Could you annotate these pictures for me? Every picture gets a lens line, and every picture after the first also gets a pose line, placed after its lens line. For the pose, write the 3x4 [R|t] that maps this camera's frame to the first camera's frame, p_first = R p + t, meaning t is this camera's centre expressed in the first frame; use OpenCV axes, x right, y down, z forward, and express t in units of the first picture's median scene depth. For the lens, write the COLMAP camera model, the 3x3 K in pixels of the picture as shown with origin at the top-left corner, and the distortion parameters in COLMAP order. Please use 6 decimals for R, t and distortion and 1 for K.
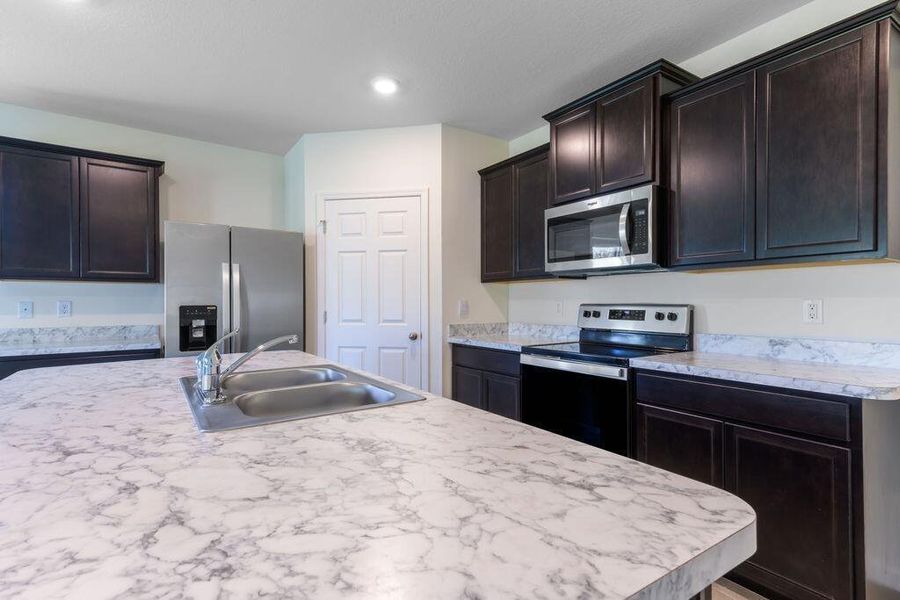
lens RADIAL K [[430.2, 0, 451.7], [0, 430.2, 296.5], [0, 0, 1]] dist [0.026794, -0.001211]
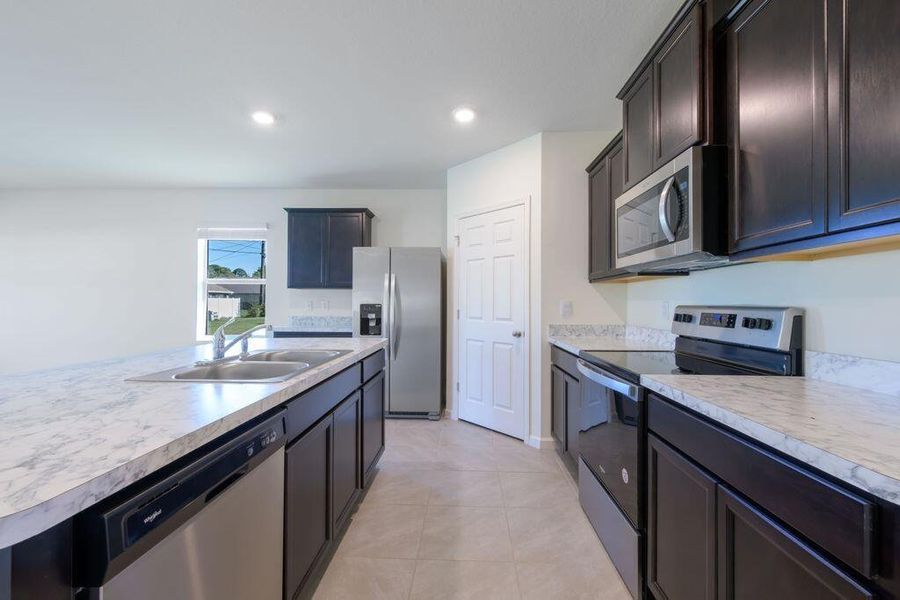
lens RADIAL K [[366.8, 0, 459.5], [0, 366.8, 296.6], [0, 0, 1]] dist [0.001795, 0.000299]
pose [[0.813988, -0.004342, -0.580866, 0.374127], [0.001709, 0.999986, -0.005081, 0.003095], [0.580880, 0.003143, 0.813983, 0.185248]]
